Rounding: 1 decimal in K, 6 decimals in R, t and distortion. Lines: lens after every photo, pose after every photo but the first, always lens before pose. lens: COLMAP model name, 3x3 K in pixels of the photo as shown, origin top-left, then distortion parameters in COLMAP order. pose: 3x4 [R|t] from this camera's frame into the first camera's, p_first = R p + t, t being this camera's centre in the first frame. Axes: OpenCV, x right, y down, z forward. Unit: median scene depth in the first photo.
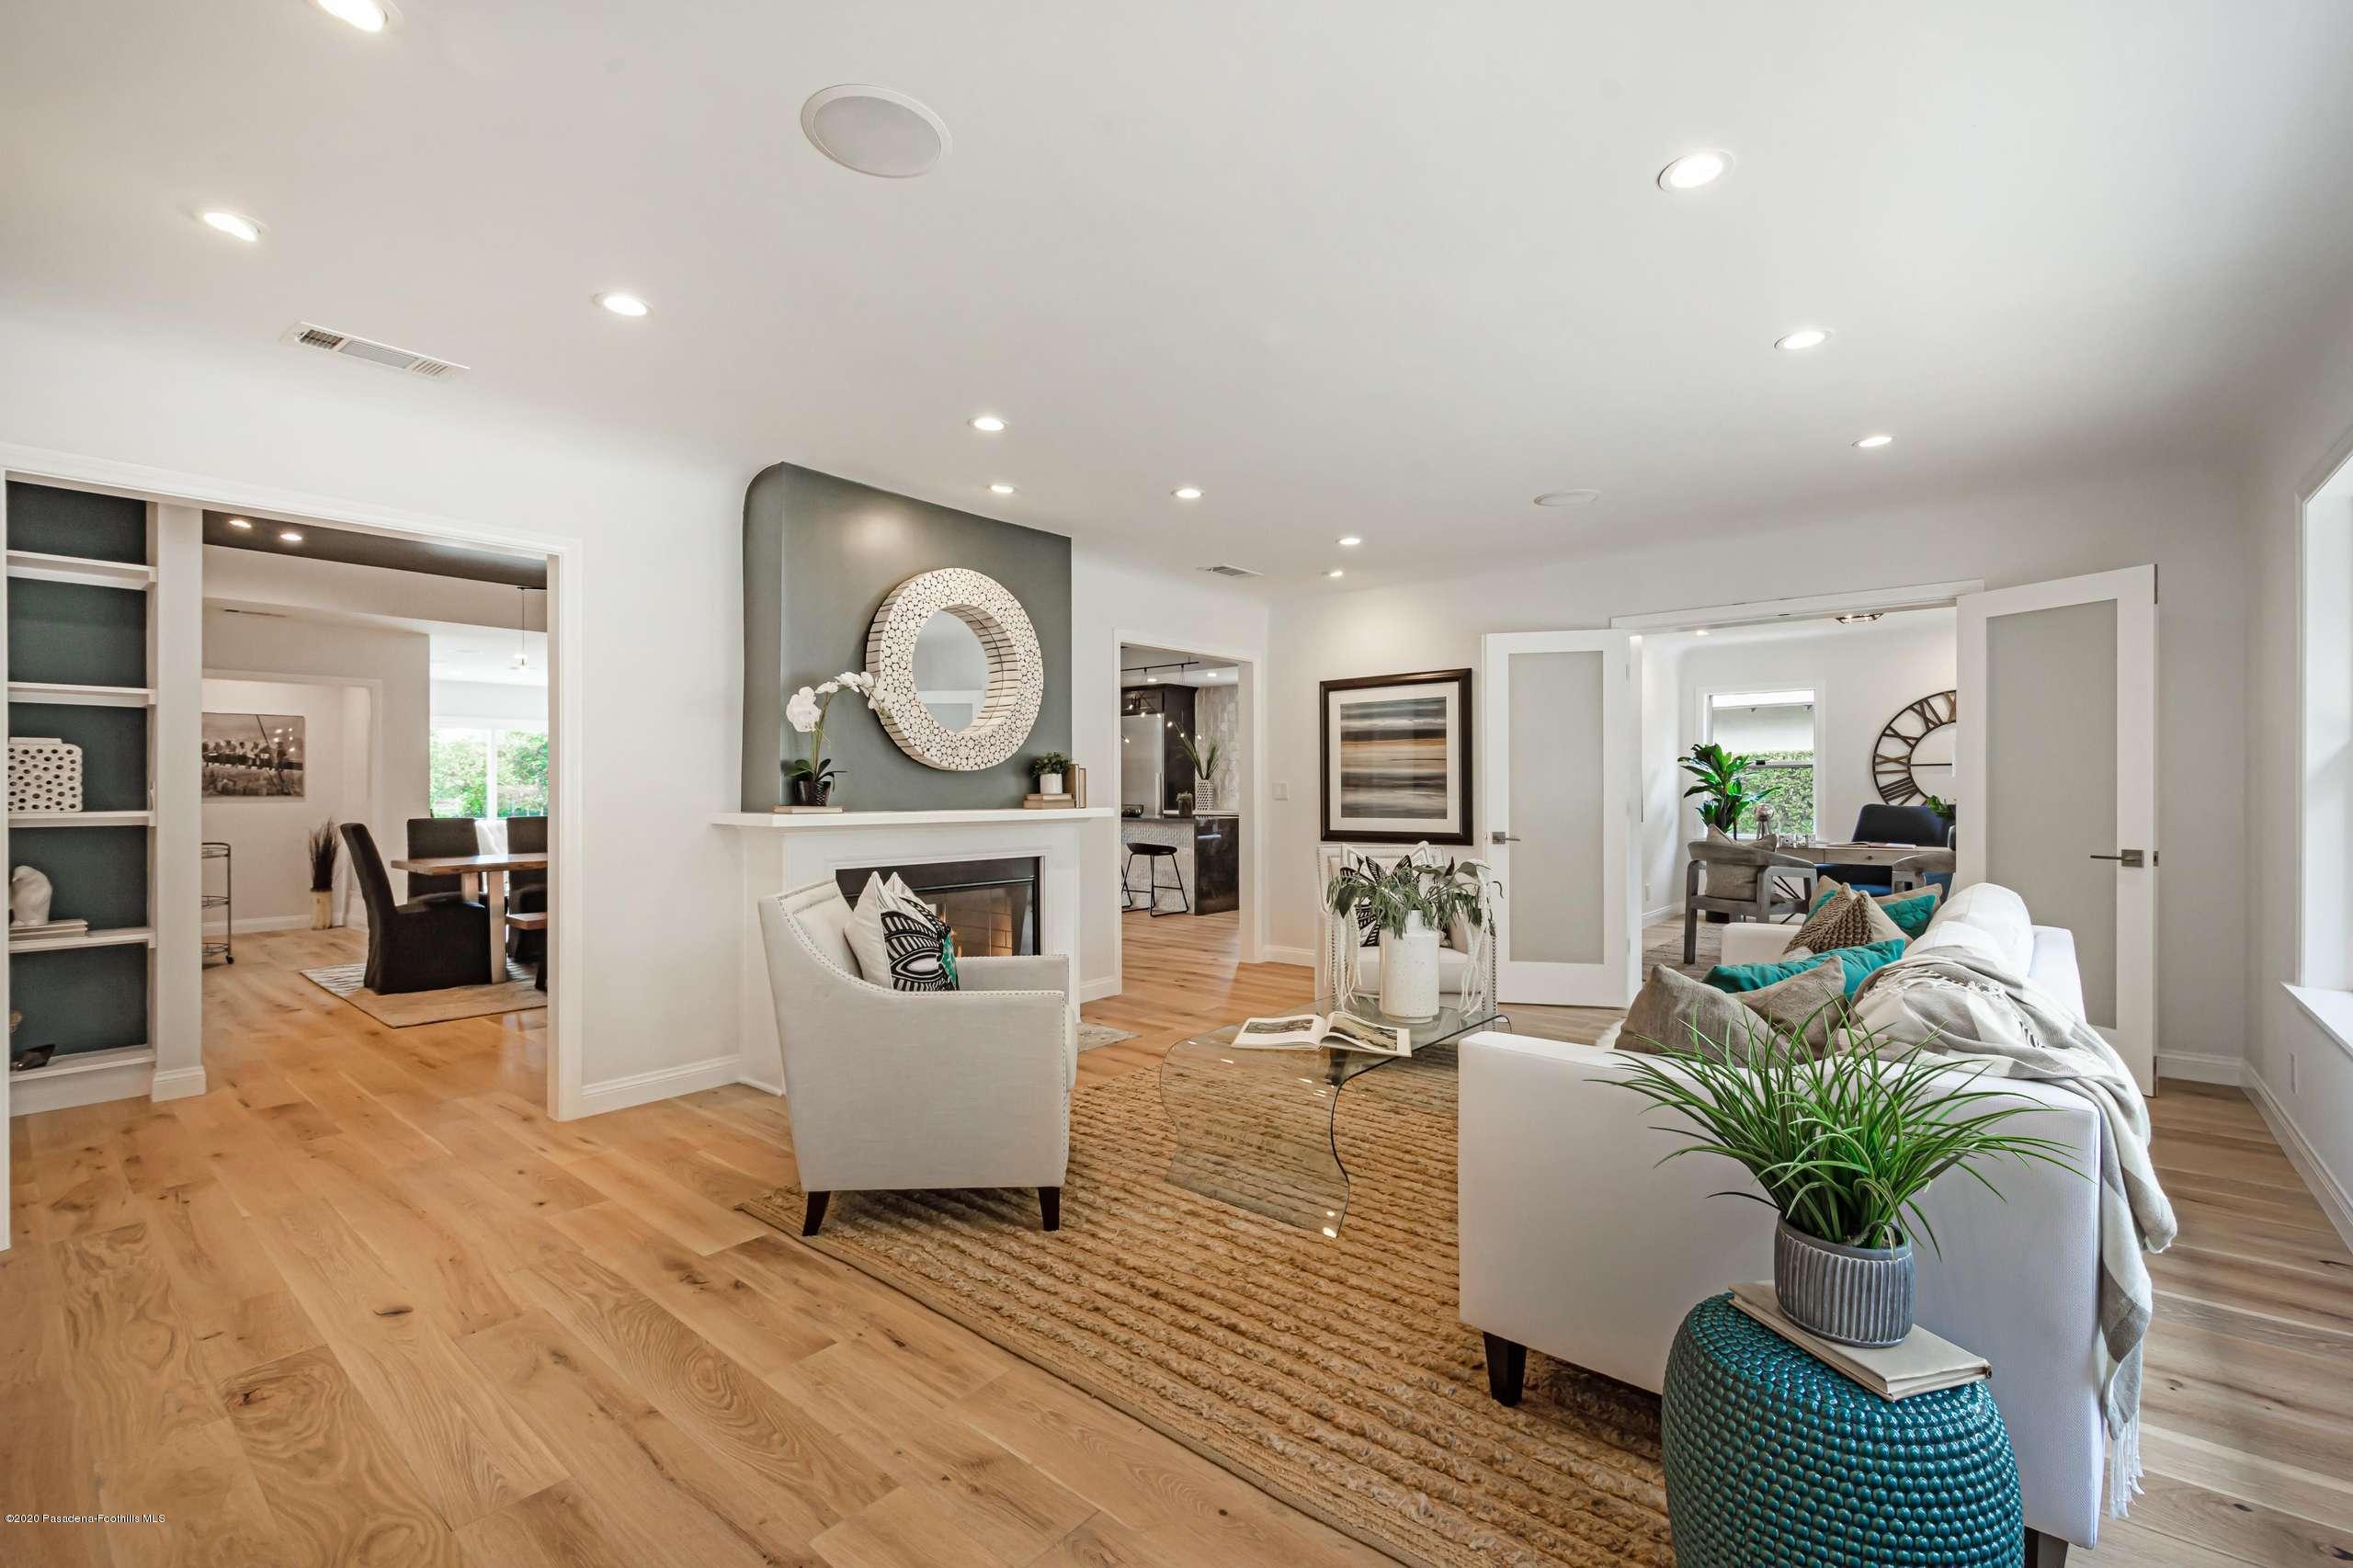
lens RADIAL K [[1024.2, 0, 1168.2], [0, 1024.2, 793.1], [0, 0, 1]] dist [0.016602, -0.000226]
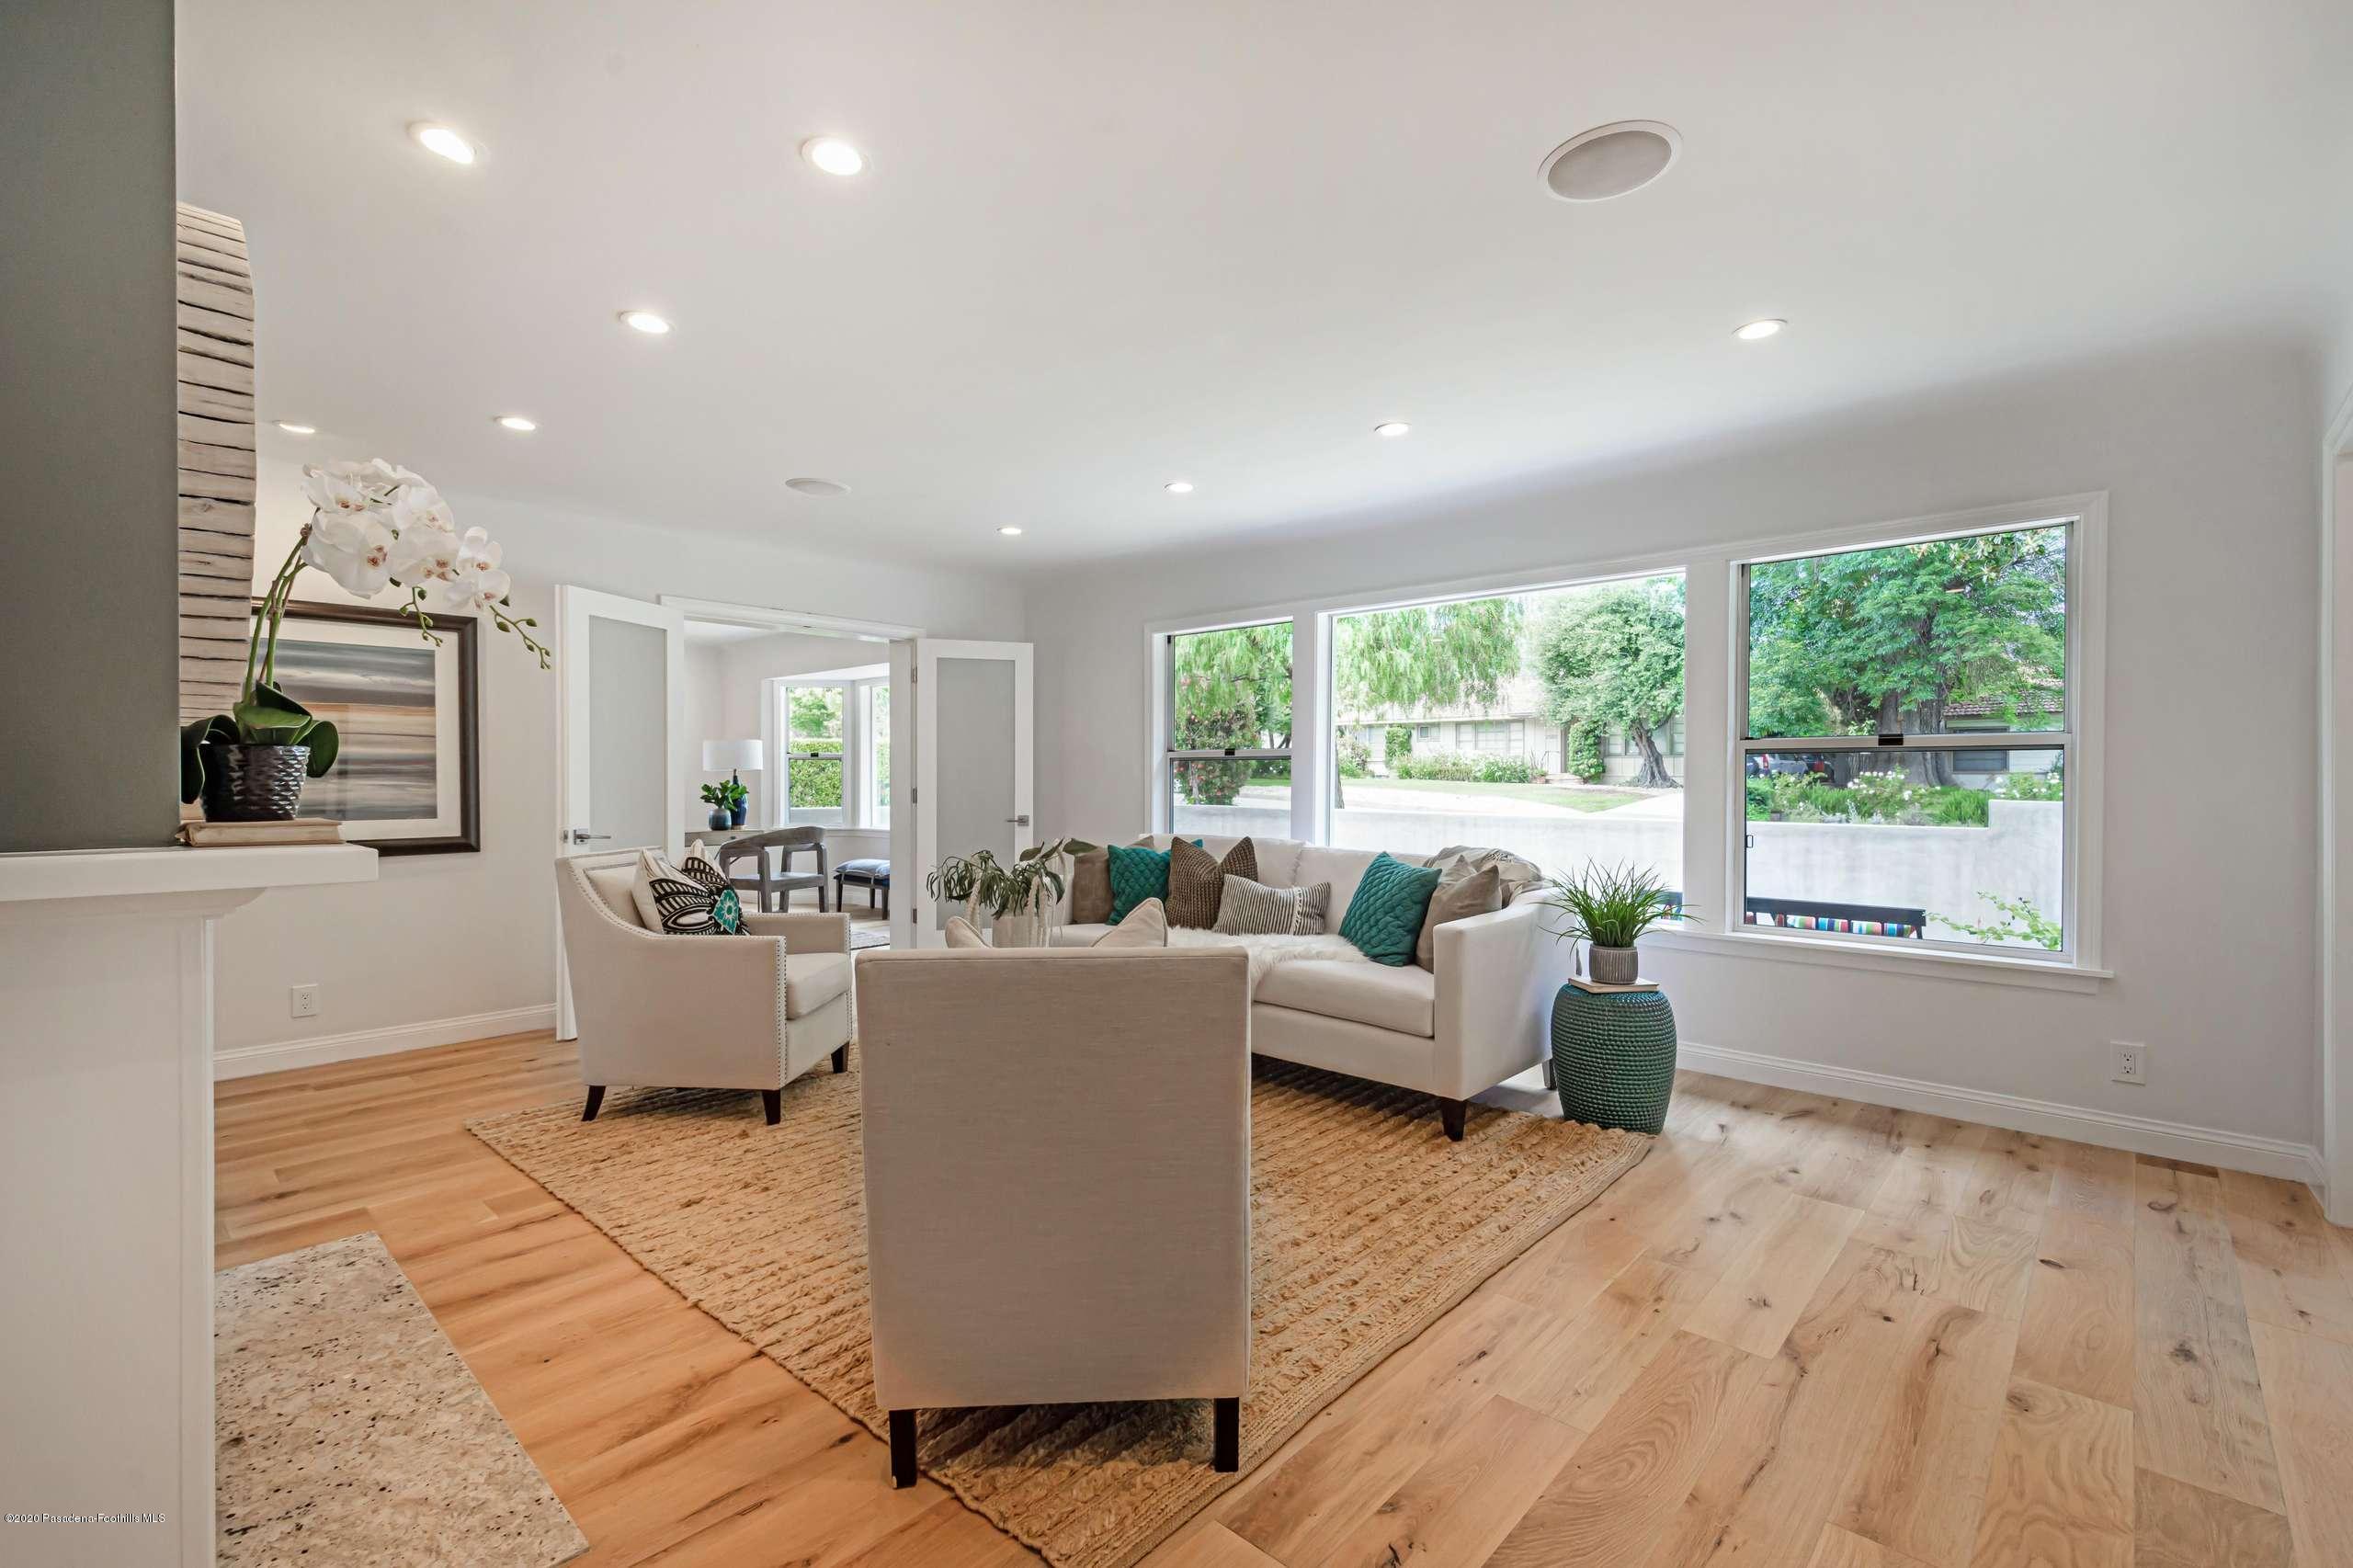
lens RADIAL K [[1029.3, 0, 1176.5], [0, 1029.3, 784.0], [0, 0, 1]] dist [0.010207, -0.000789]
pose [[0.036425, -0.001258, 0.999336, -0.632271], [0.004943, 0.999987, 0.001078, 0.003613], [-0.999324, 0.004901, 0.036431, 0.644323]]
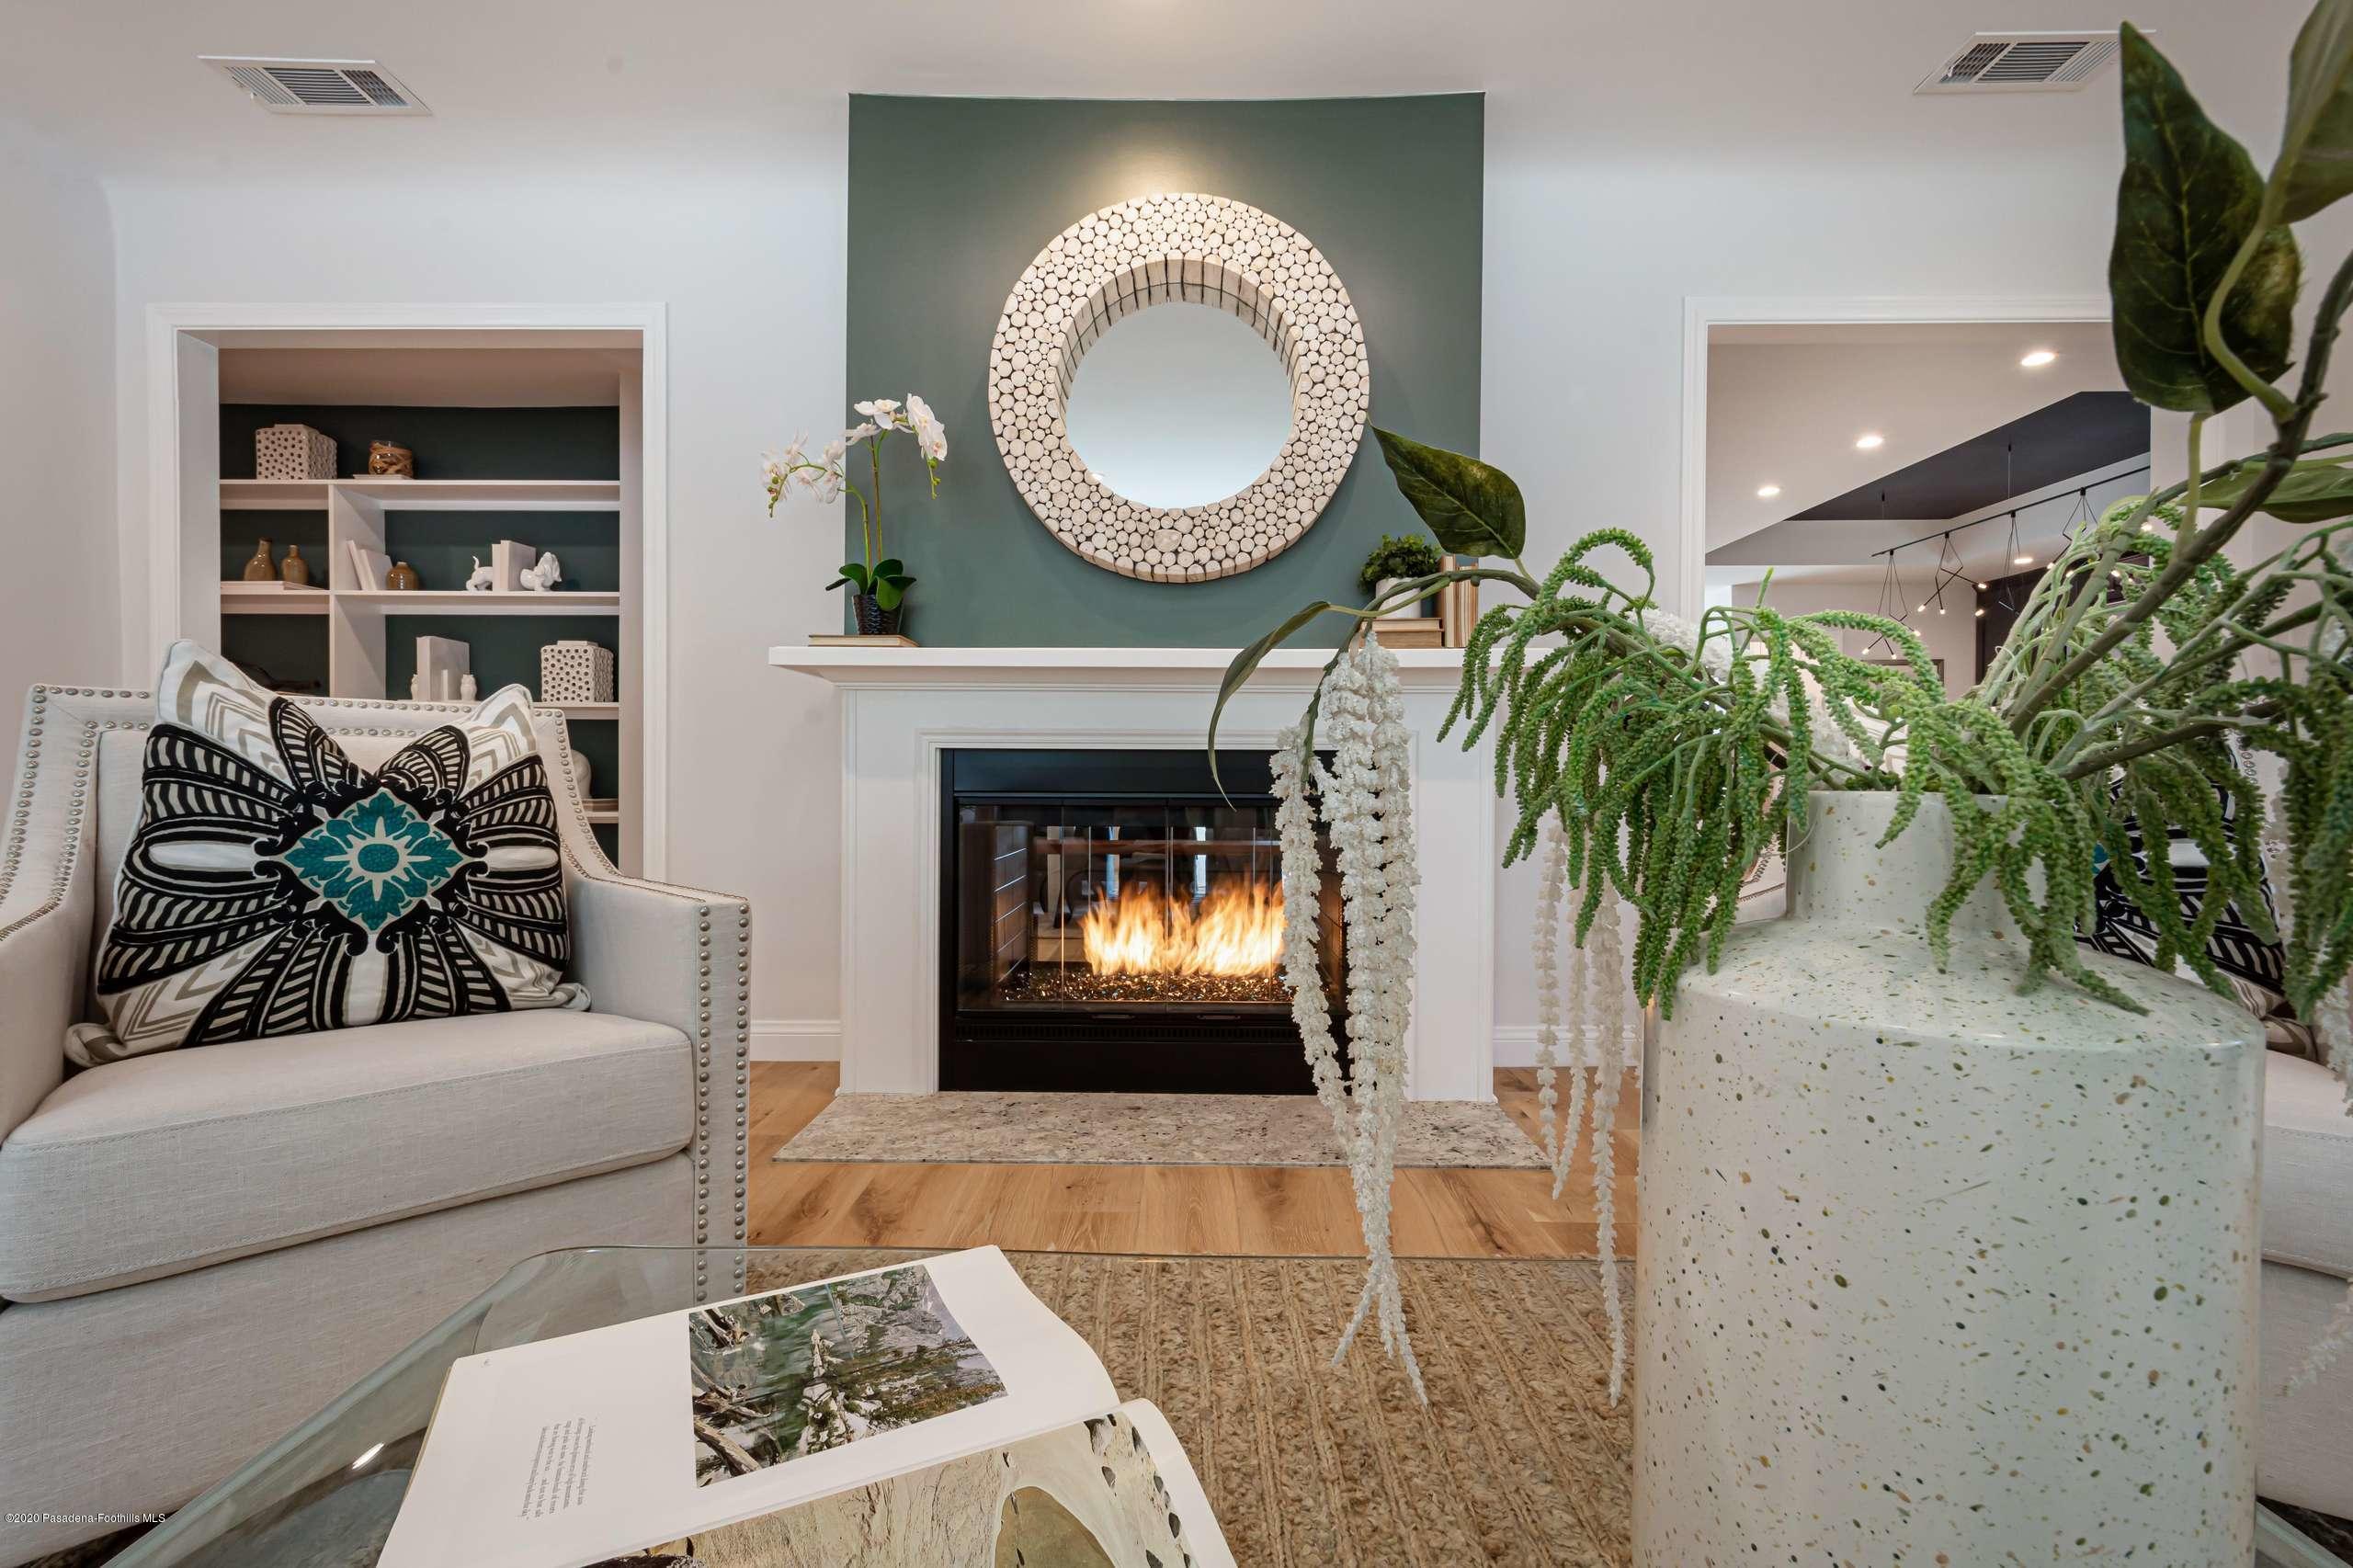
lens RADIAL K [[1024.2, 0, 1168.2], [0, 1024.2, 793.1], [0, 0, 1]] dist [0.016602, -0.000226]
pose [[0.636857, 0.014354, -0.770848, 0.228706], [-0.008587, 0.999897, 0.011524, 0.091212], [0.770934, -0.000720, 0.636915, 0.700555]]
